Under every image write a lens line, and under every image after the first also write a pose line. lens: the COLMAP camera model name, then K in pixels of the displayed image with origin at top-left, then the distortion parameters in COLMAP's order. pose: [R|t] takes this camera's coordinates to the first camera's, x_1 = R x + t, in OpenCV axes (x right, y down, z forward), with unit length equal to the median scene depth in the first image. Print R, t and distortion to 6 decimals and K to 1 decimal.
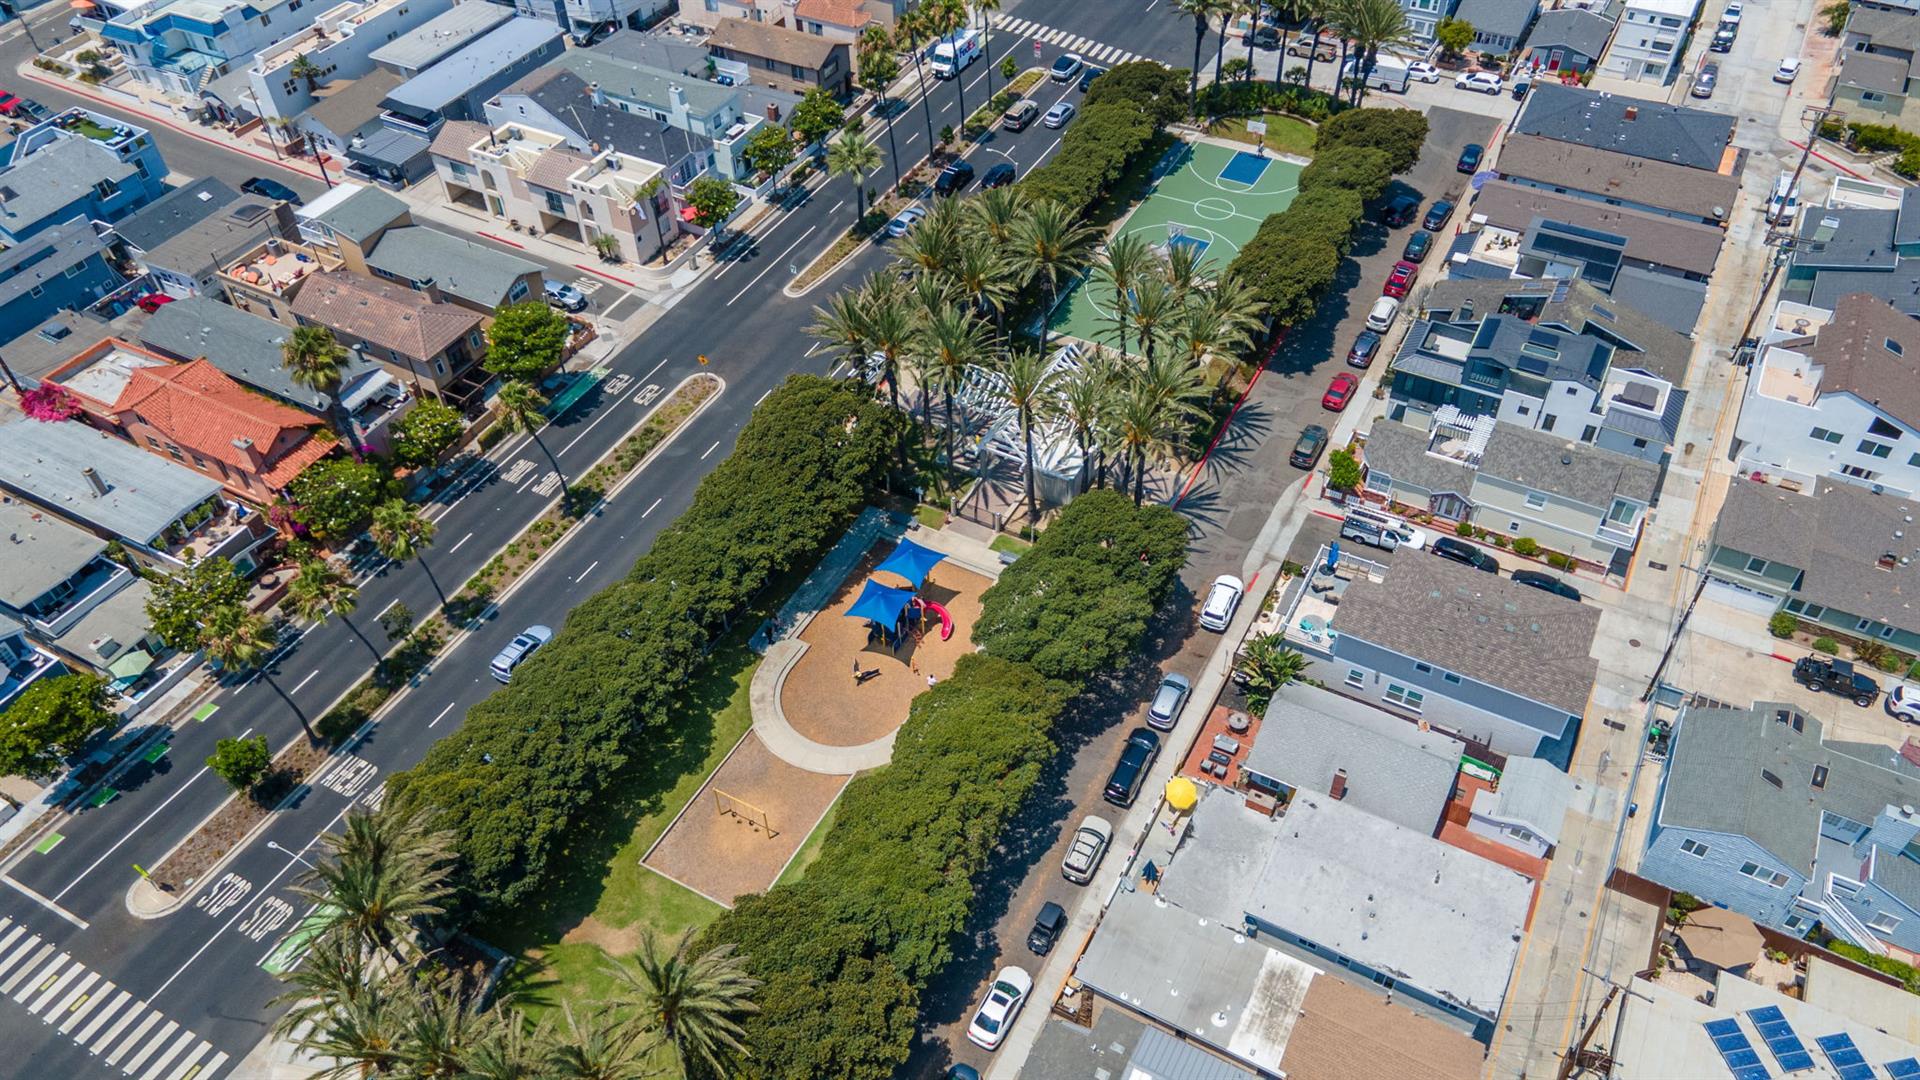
lens RADIAL K [[1405.1, 0, 956.3], [0, 1405.1, 543.5], [0, 0, 1]] dist [0.044599, -0.000679]
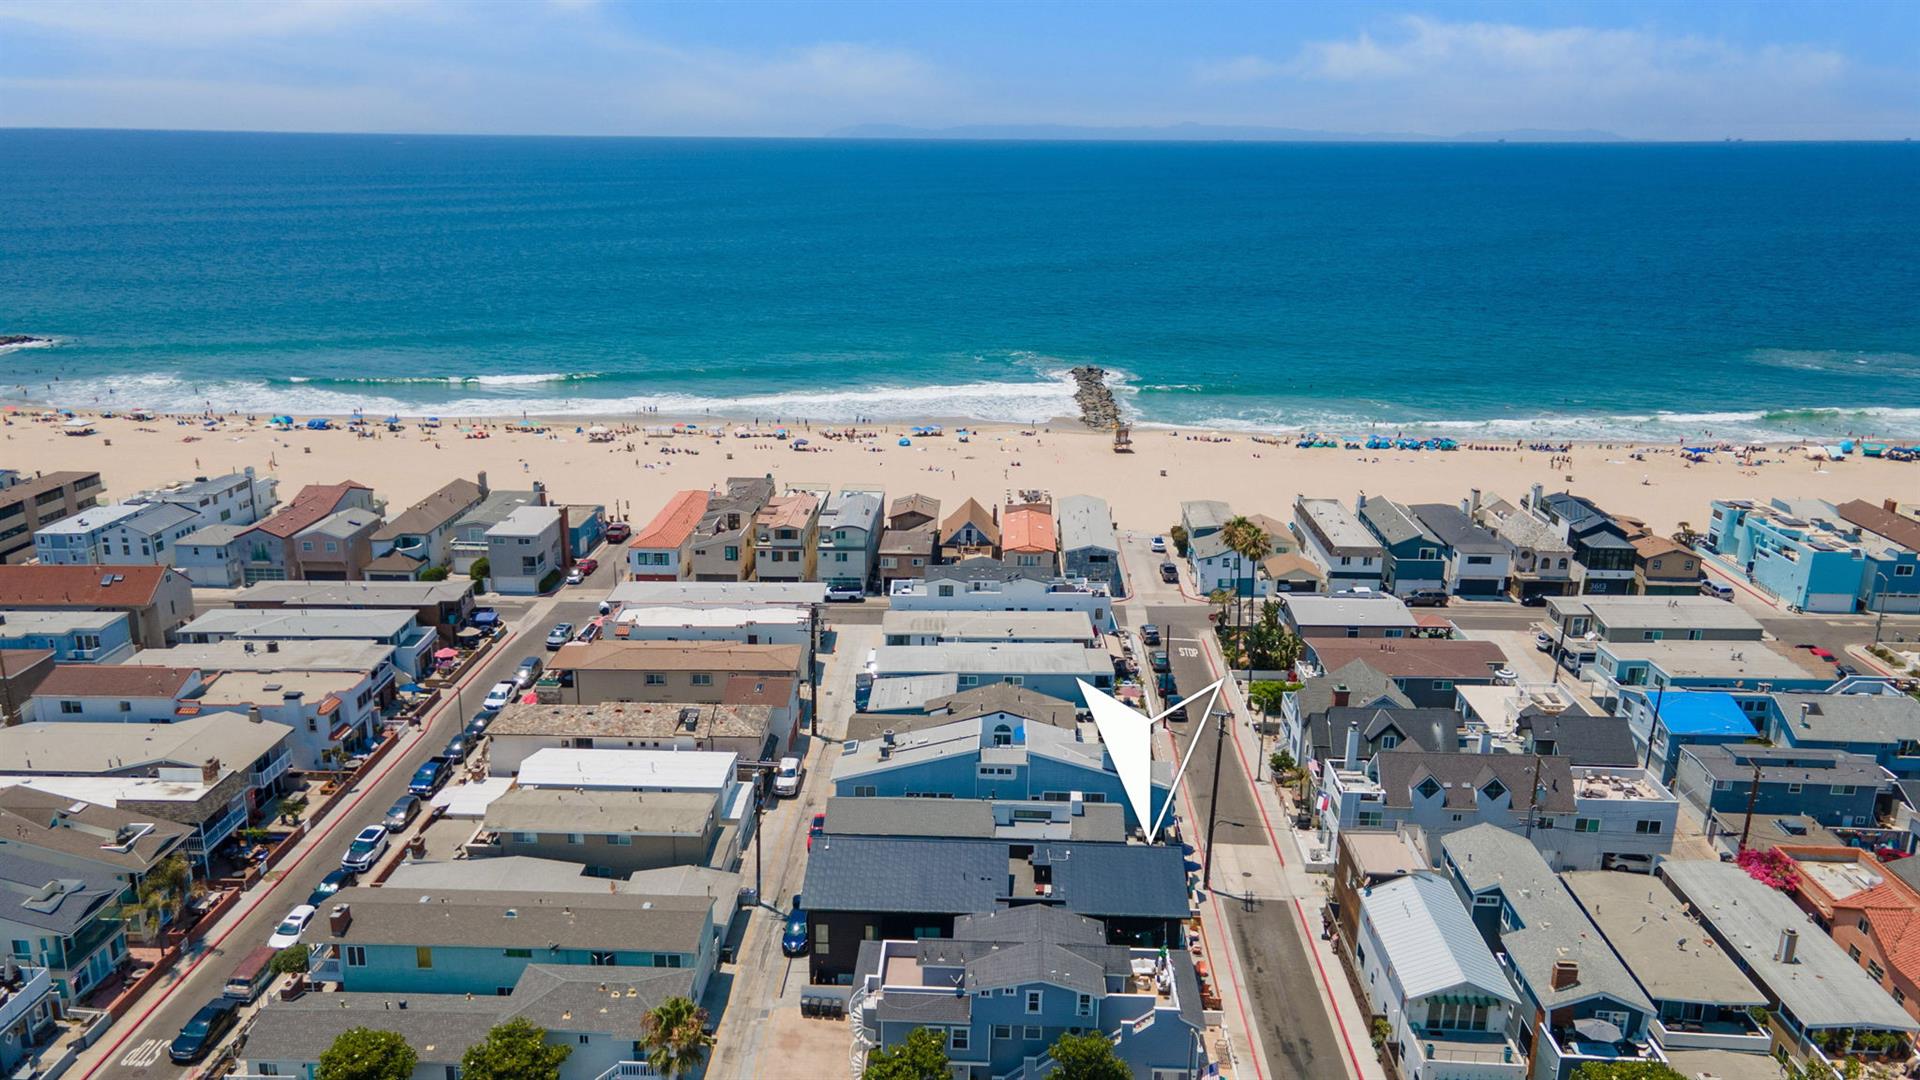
lens RADIAL K [[1386.8, 0, 934.2], [0, 1386.8, 544.7], [0, 0, 1]] dist [0.048075, -0.003280]
pose [[0.428775, 0.278400, -0.859445, -0.100228], [-0.644198, 0.761191, -0.074816, 0.144567], [0.633373, 0.585732, 0.505725, 0.030387]]
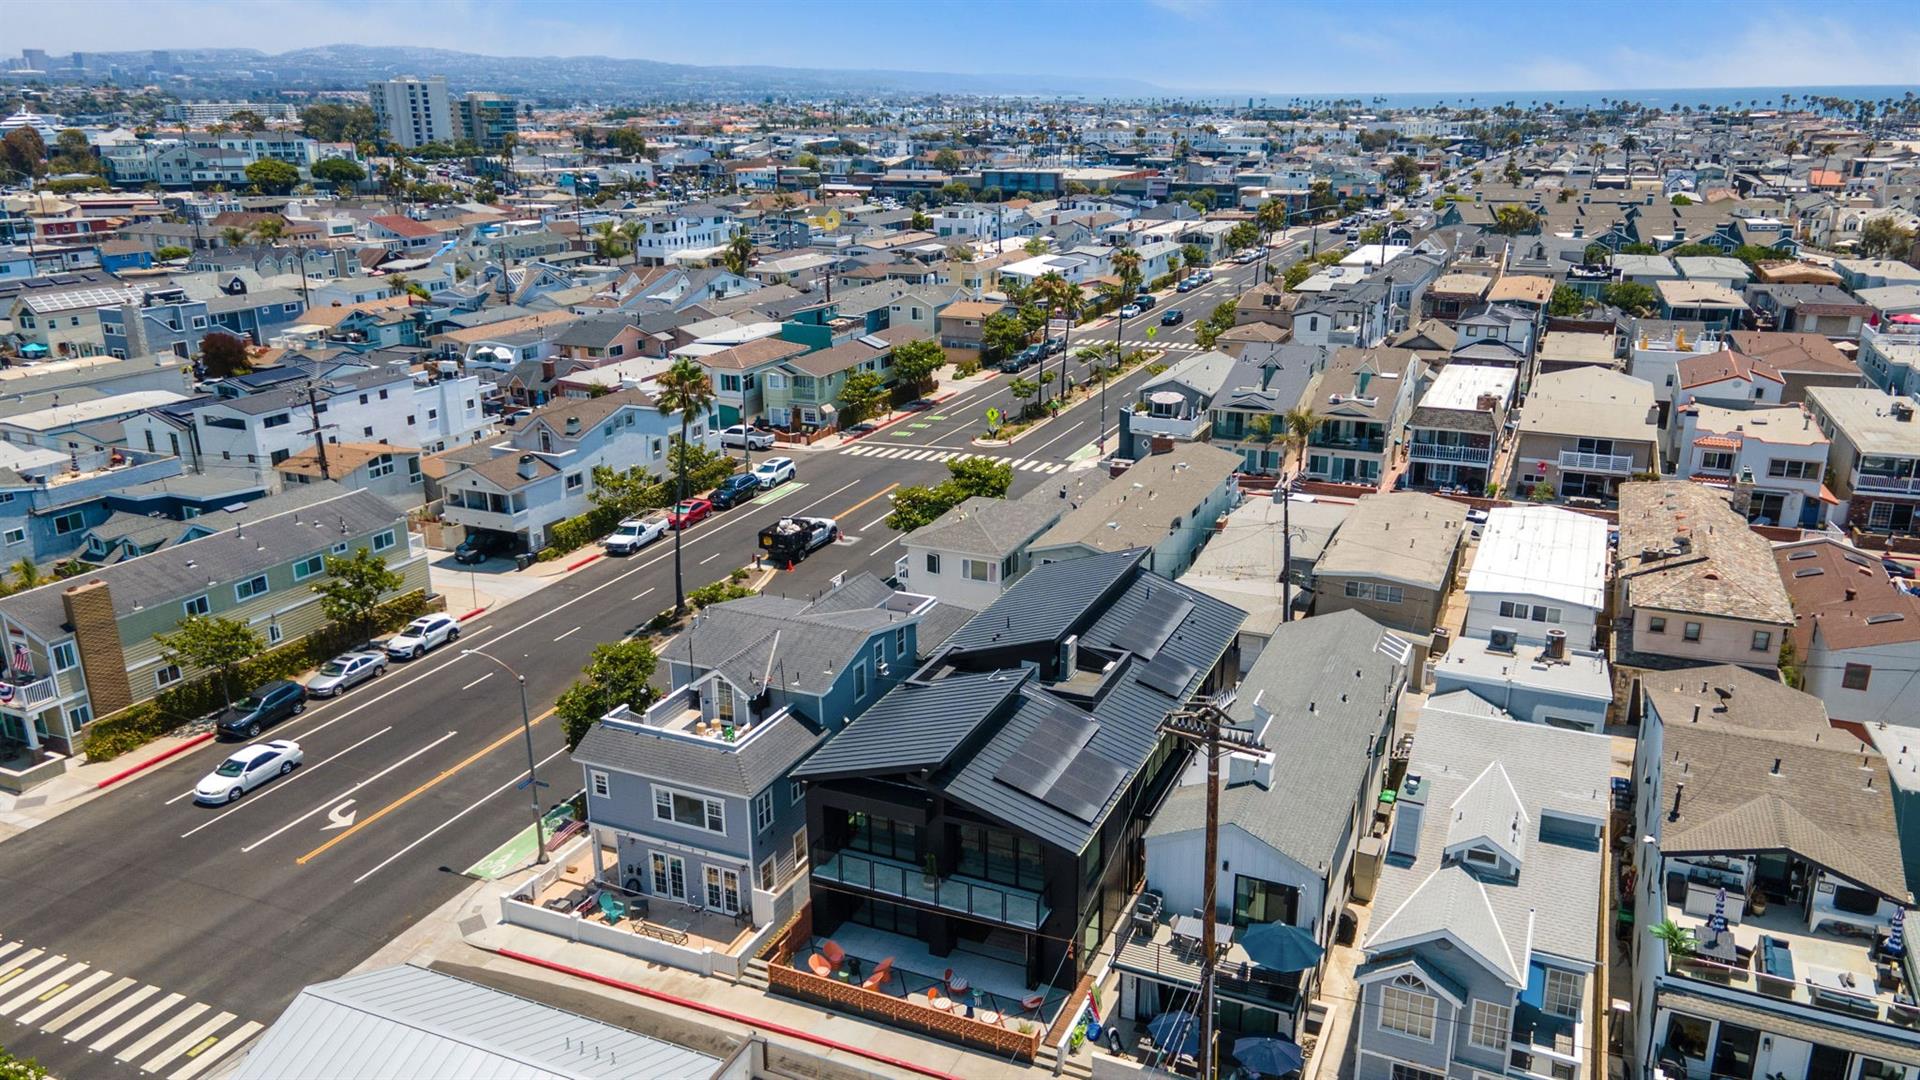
lens RADIAL K [[1396.4, 0, 960.0], [0, 1396.4, 540.0], [0, 0, 1]] dist [0.044503, -0.002541]
pose [[-0.997202, 0.046003, -0.058919, -0.646797], [-0.030862, 0.464513, 0.885028, -0.240959], [0.068083, 0.884371, -0.461794, 0.732814]]
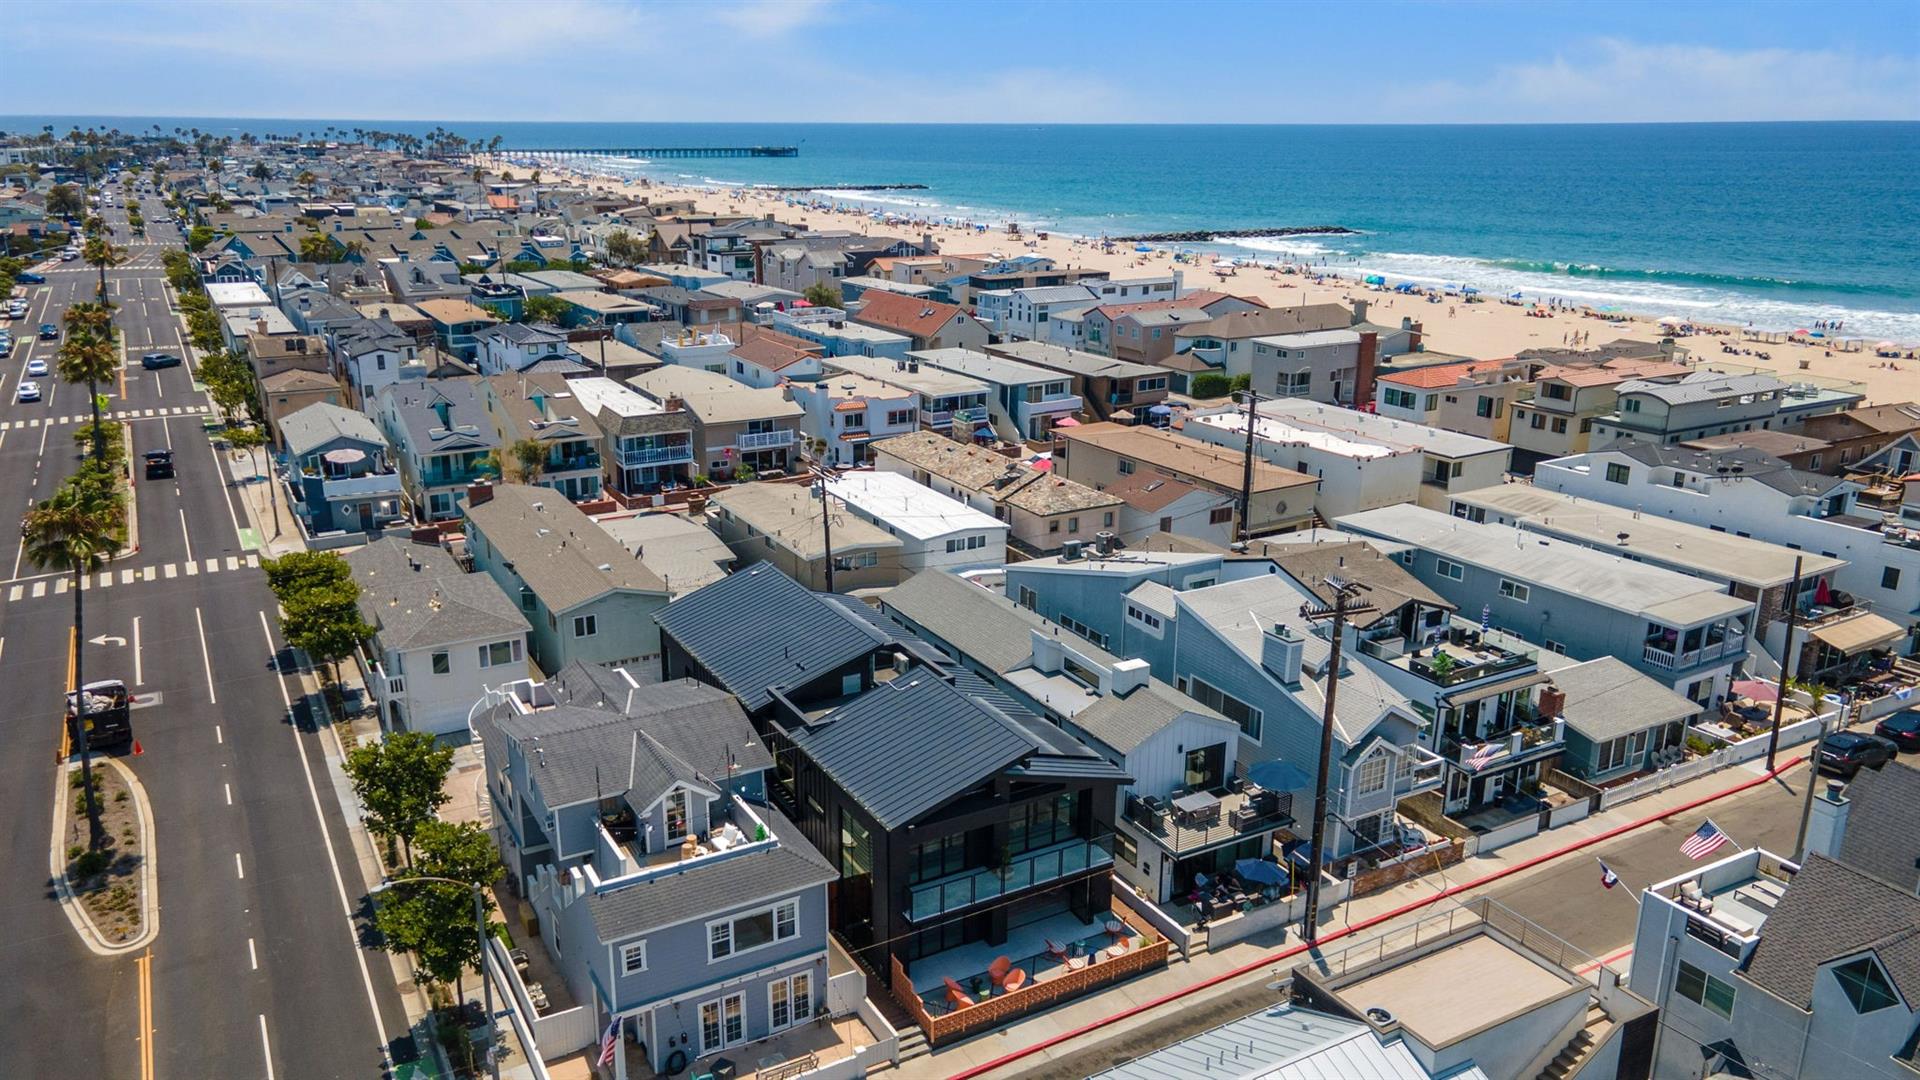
lens RADIAL K [[1405.1, 0, 956.3], [0, 1405.1, 543.5], [0, 0, 1]] dist [0.044599, -0.000679]
pose [[-0.533981, 0.261871, -0.803920, -0.335970], [-0.588244, 0.567909, 0.575716, -0.129148], [0.607317, 0.780323, -0.149208, 0.610321]]
